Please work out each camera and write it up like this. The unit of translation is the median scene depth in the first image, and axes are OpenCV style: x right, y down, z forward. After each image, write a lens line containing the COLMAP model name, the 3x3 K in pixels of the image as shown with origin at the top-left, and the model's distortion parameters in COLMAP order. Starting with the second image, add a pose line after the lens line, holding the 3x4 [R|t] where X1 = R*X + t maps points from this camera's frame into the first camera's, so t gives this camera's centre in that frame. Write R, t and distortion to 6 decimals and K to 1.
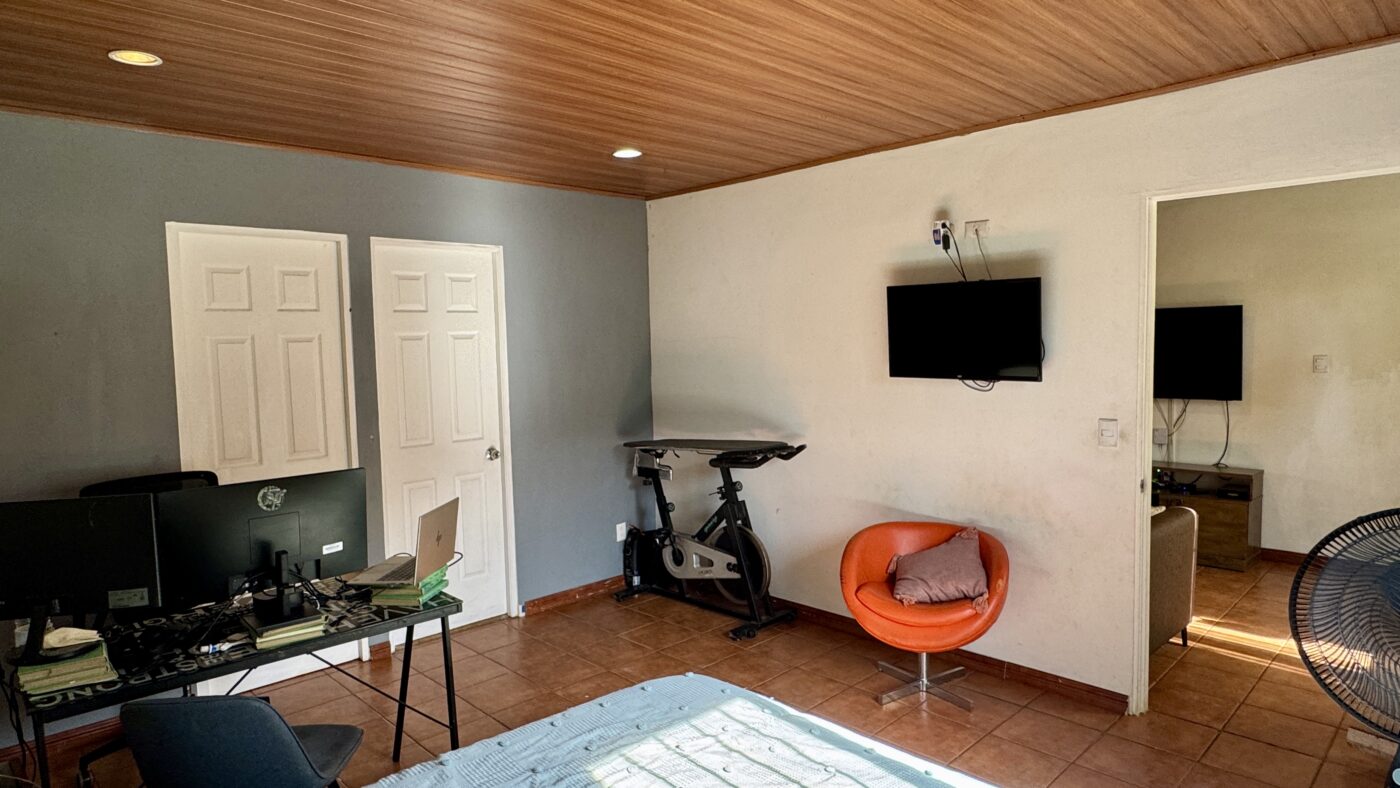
lens RADIAL K [[798.6, 0, 680.3], [0, 798.6, 390.5], [0, 0, 1]] dist [-0.006022, -0.001044]
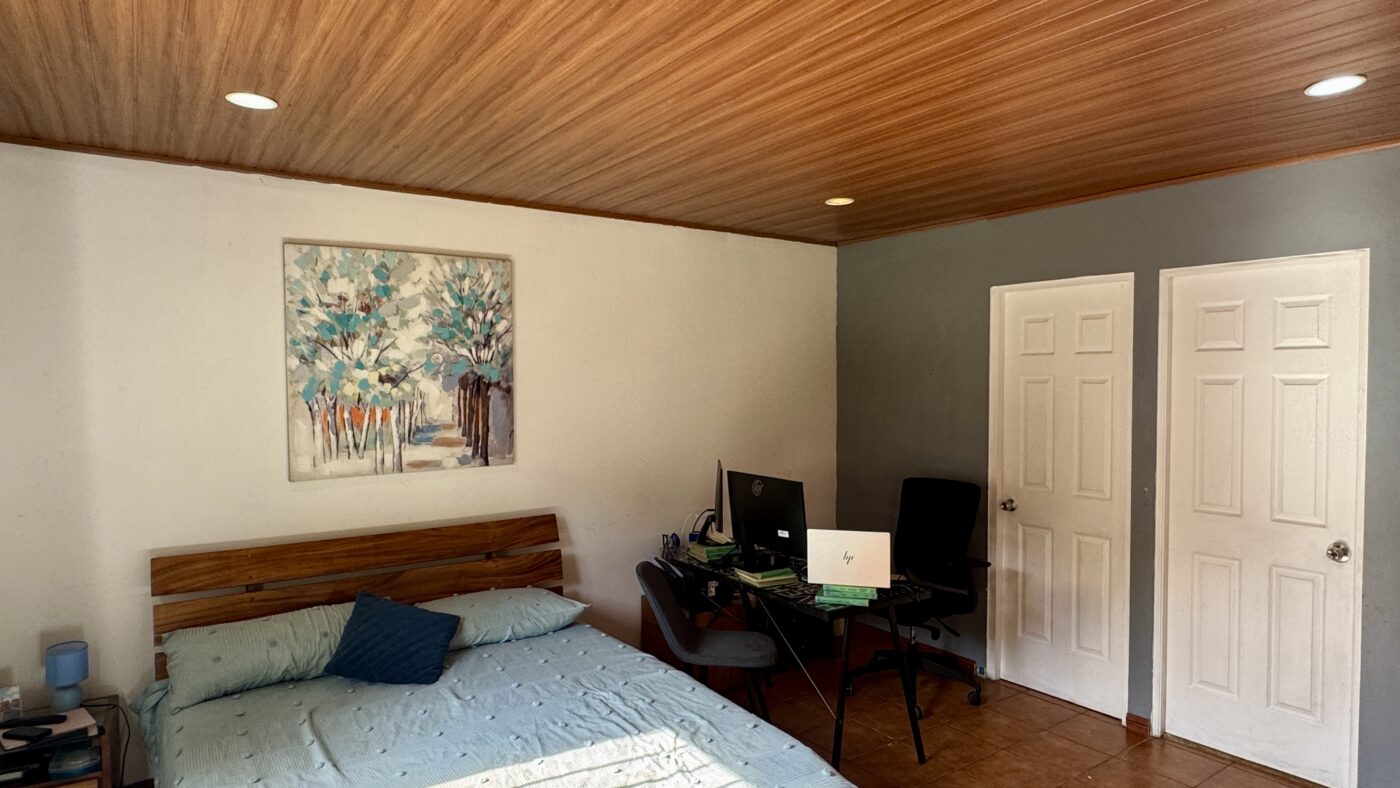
lens RADIAL K [[798.6, 0, 680.0], [0, 798.6, 401.1], [0, 0, 1]] dist [-0.006022, -0.001044]
pose [[-0.157781, 0.046253, -0.986390, 0.622055], [-0.065176, 0.996236, 0.057140, -0.062185], [0.985321, 0.073305, -0.154173, 0.635196]]
